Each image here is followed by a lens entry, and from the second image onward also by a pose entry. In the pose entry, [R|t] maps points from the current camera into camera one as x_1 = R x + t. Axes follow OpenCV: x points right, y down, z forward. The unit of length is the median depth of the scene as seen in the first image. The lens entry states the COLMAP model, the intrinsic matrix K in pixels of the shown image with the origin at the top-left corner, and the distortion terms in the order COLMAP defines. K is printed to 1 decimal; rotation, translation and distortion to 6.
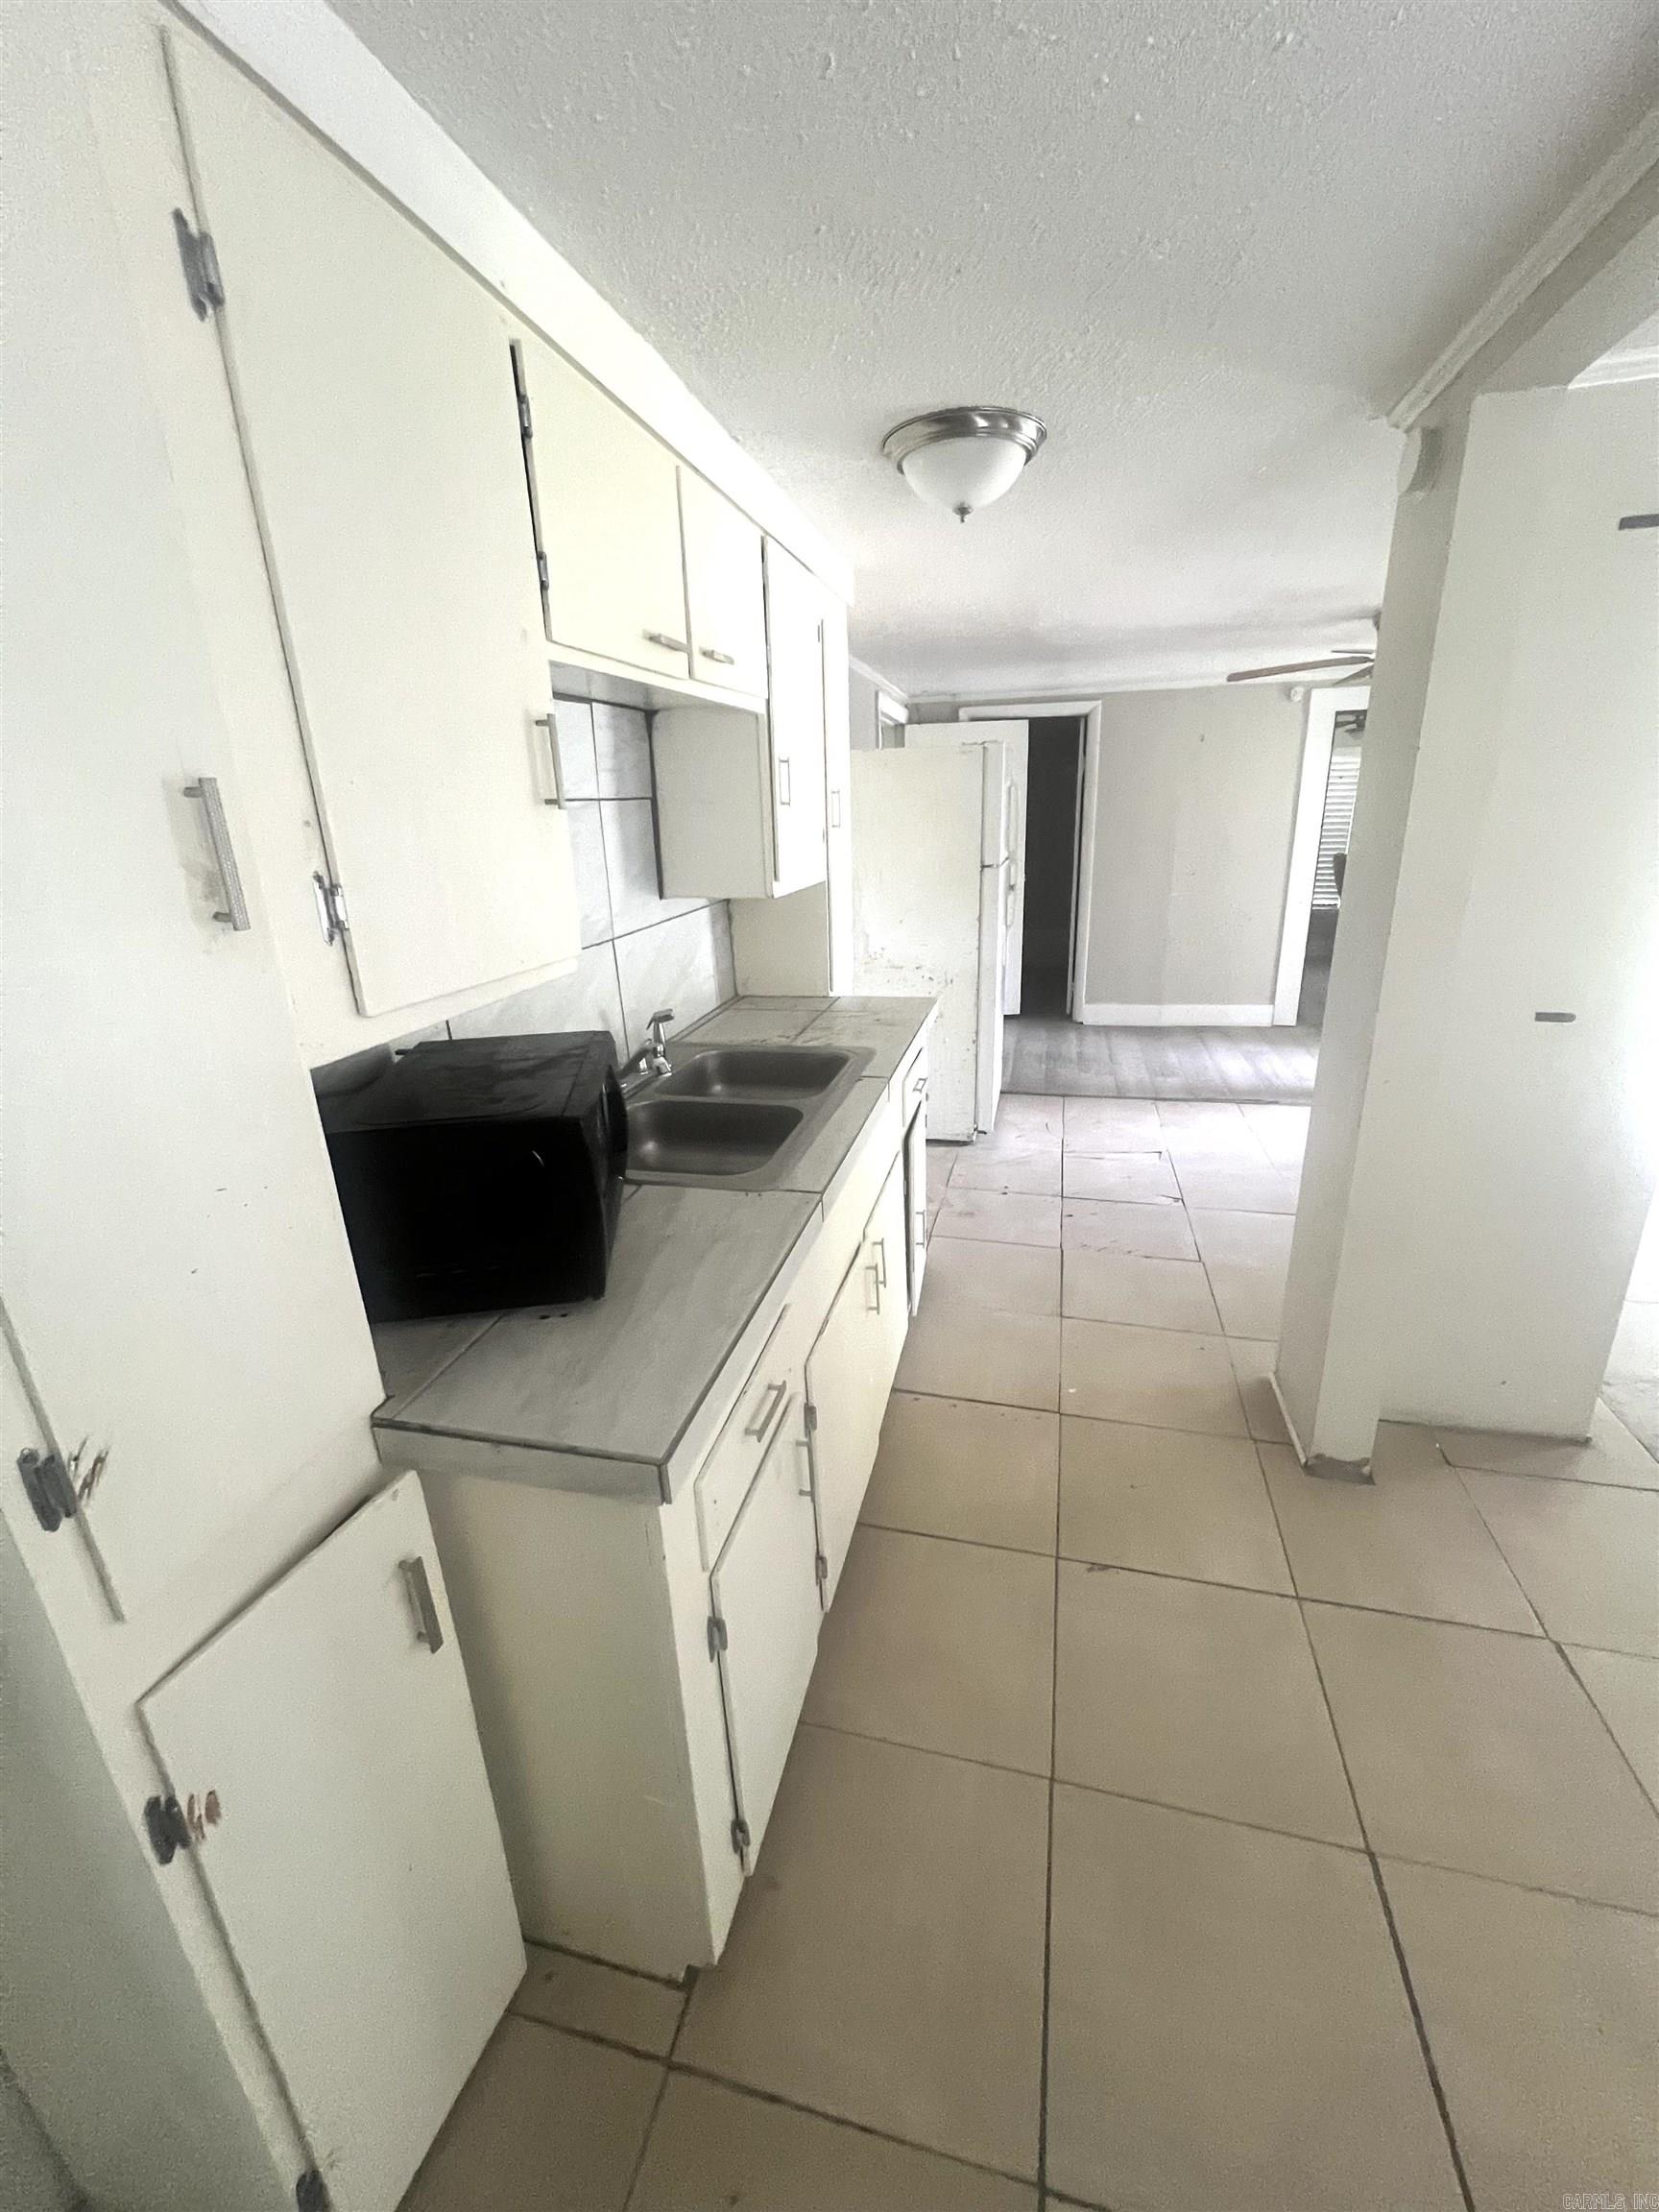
lens RADIAL K [[887.5, 0, 836.4], [0, 887.5, 1106.8], [0, 0, 1]] dist [0.000006, 0.000241]
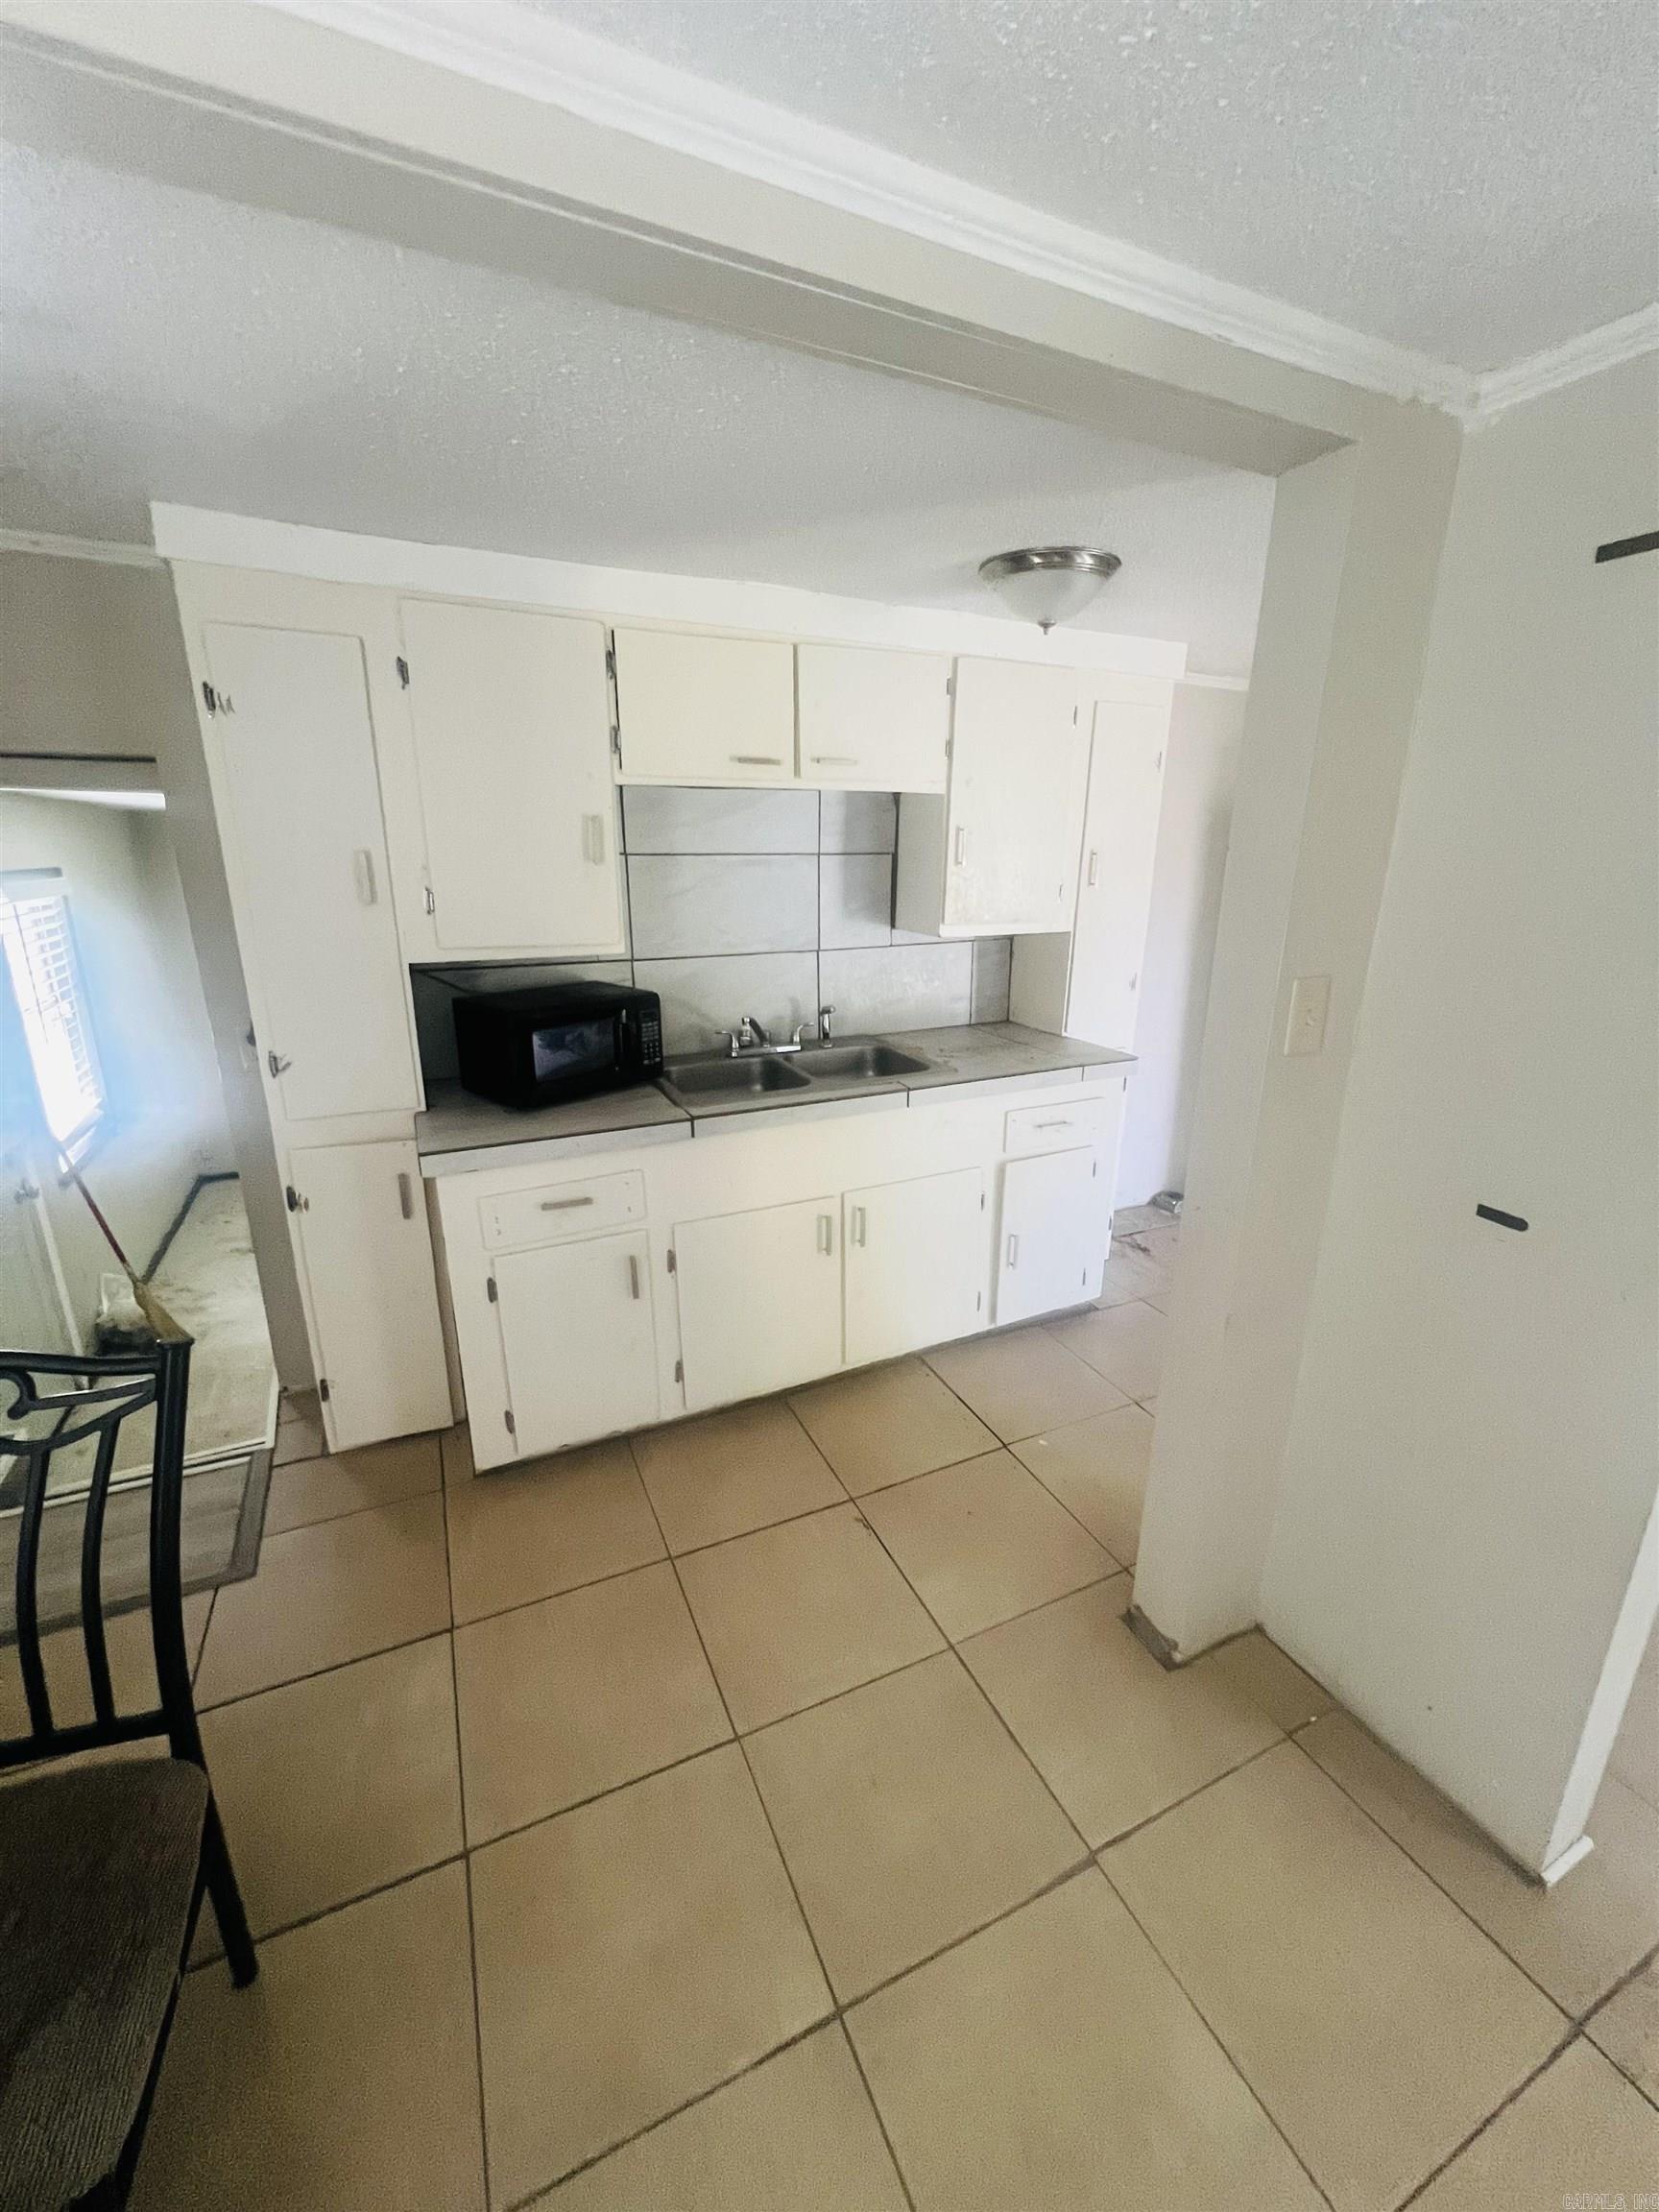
lens RADIAL K [[887.5, 0, 836.4], [0, 887.5, 1106.8], [0, 0, 1]] dist [0.000006, 0.000241]
pose [[0.629709, 0.257897, -0.732773, 0.909876], [-0.276742, 0.955873, 0.098597, -0.101618], [0.725865, 0.140701, 0.673292, 0.101951]]
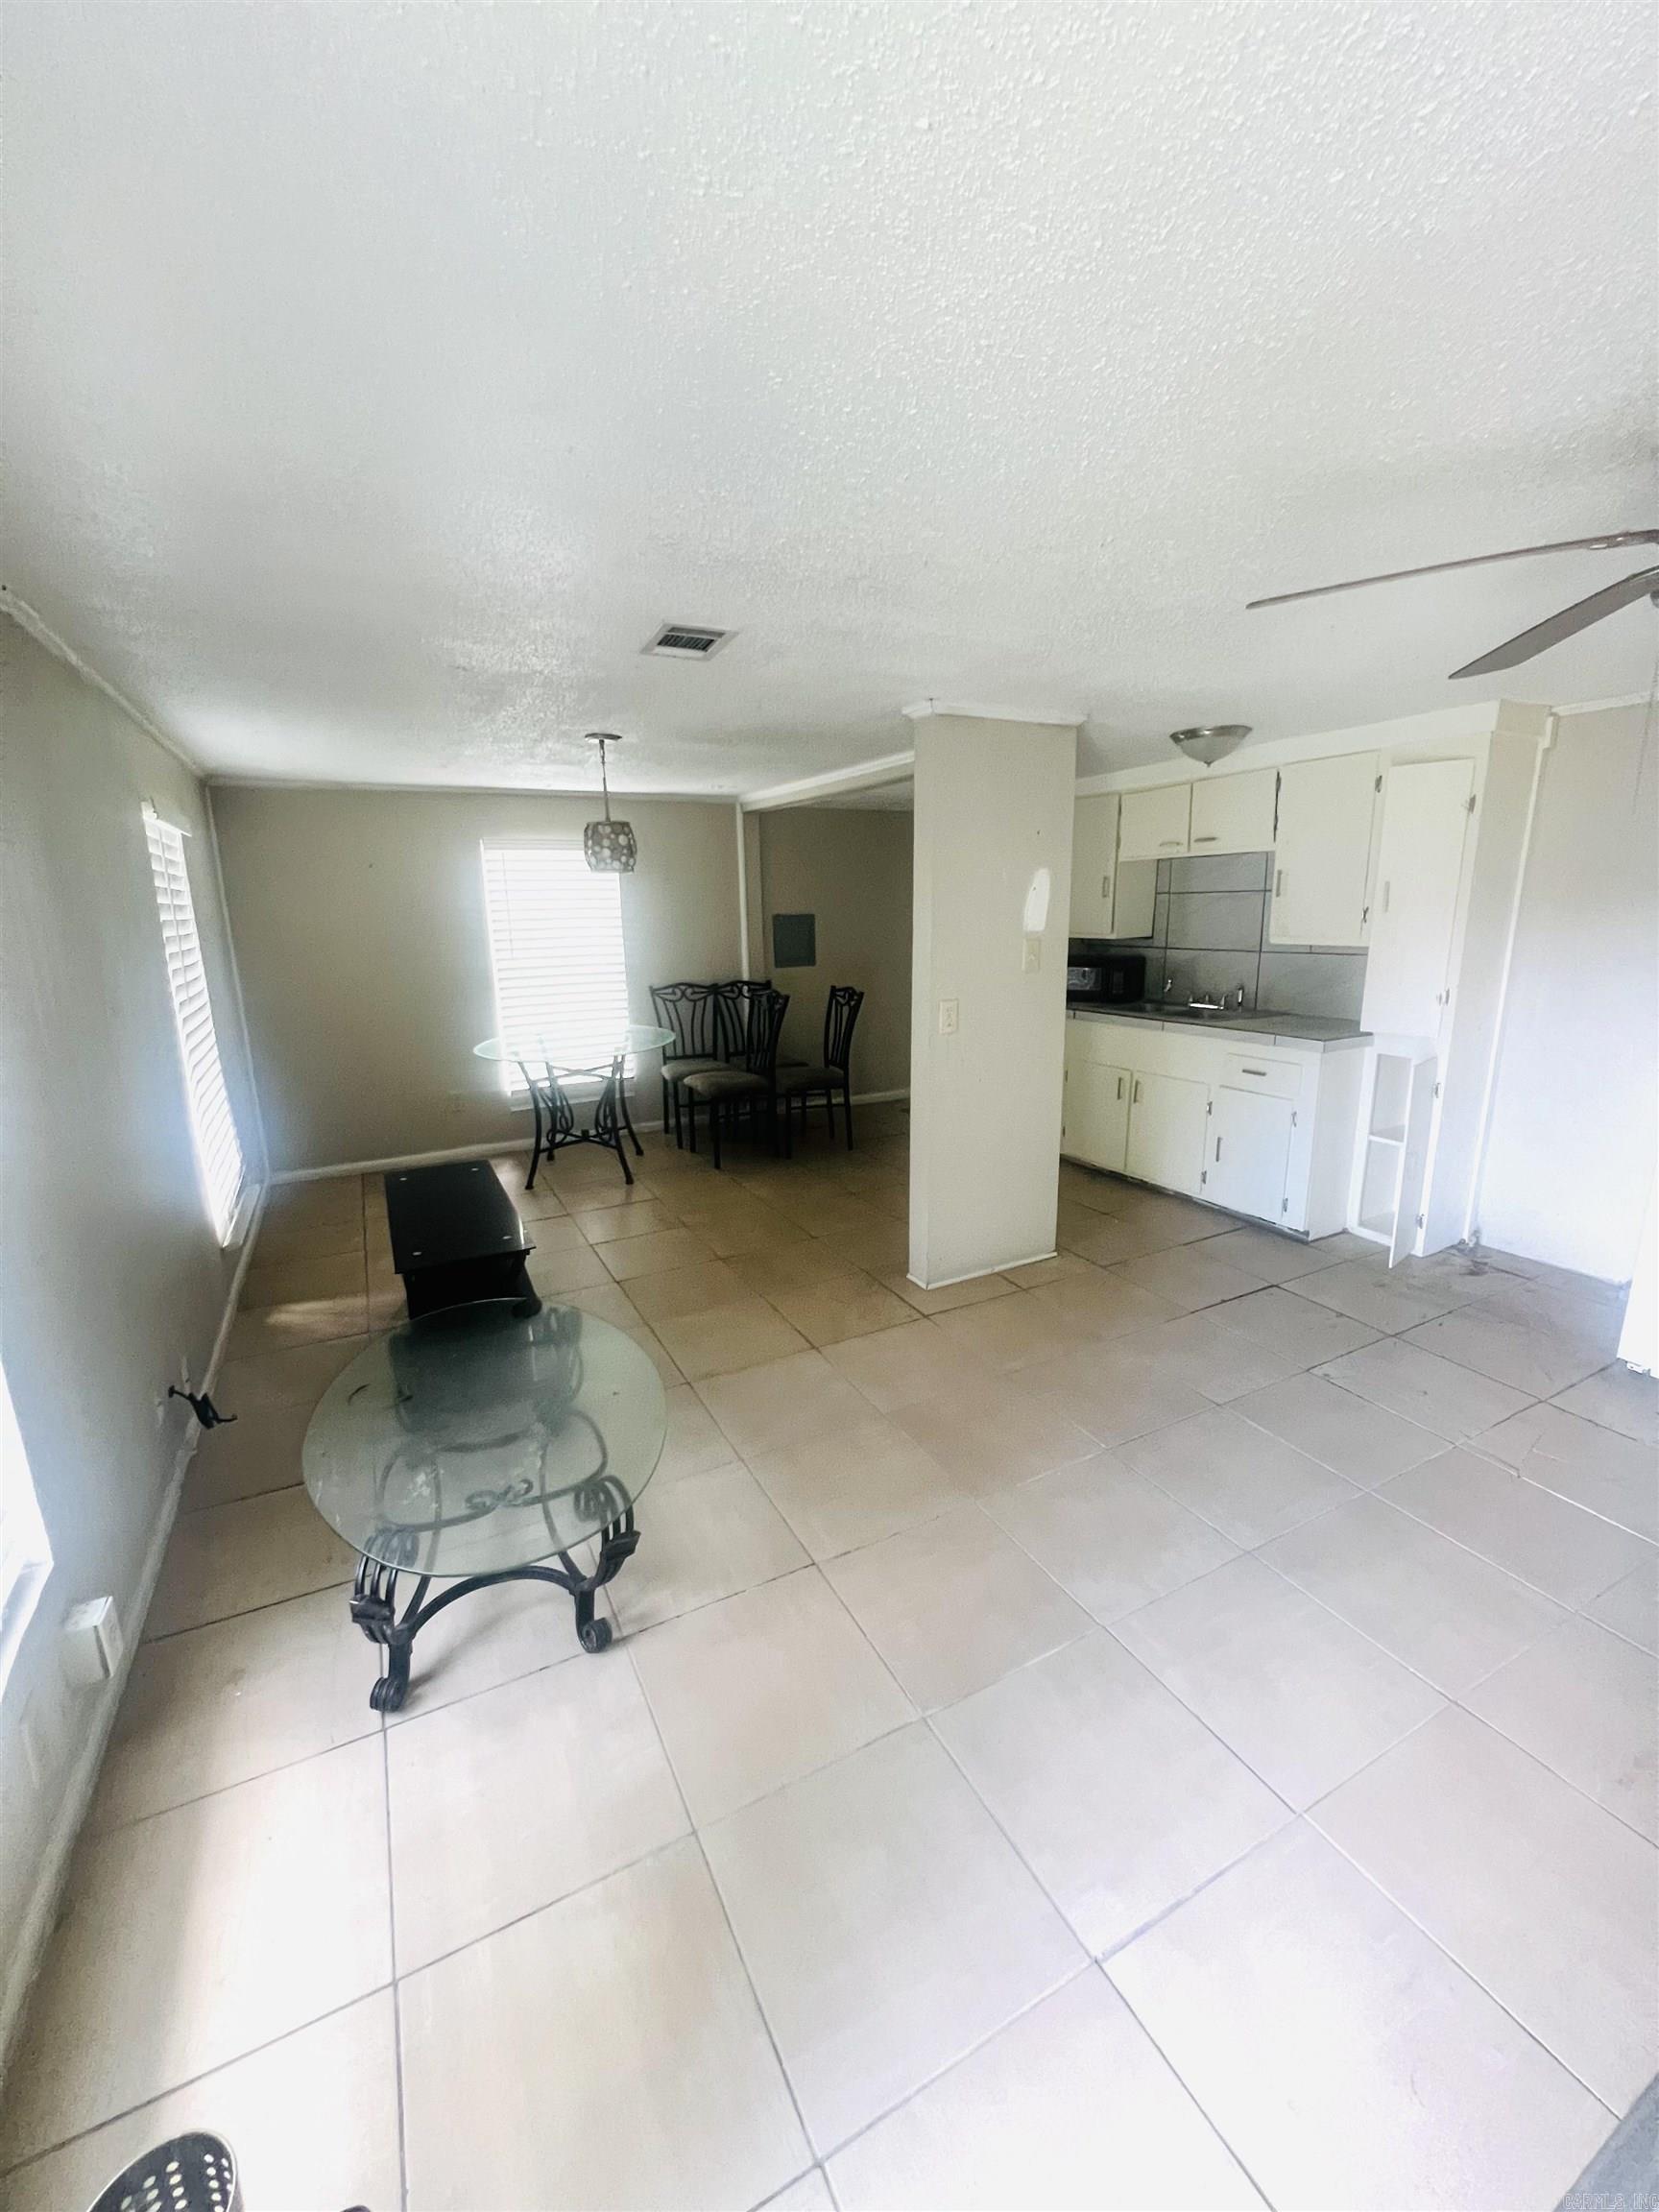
lens RADIAL K [[887.5, 0, 836.4], [0, 887.5, 1106.8], [0, 0, 1]] dist [0.000006, 0.000241]
pose [[-0.748774, 0.189117, -0.635274, 2.172260], [-0.174199, 0.868593, 0.463897, -0.754535], [0.639525, 0.458018, -0.617436, 2.031391]]
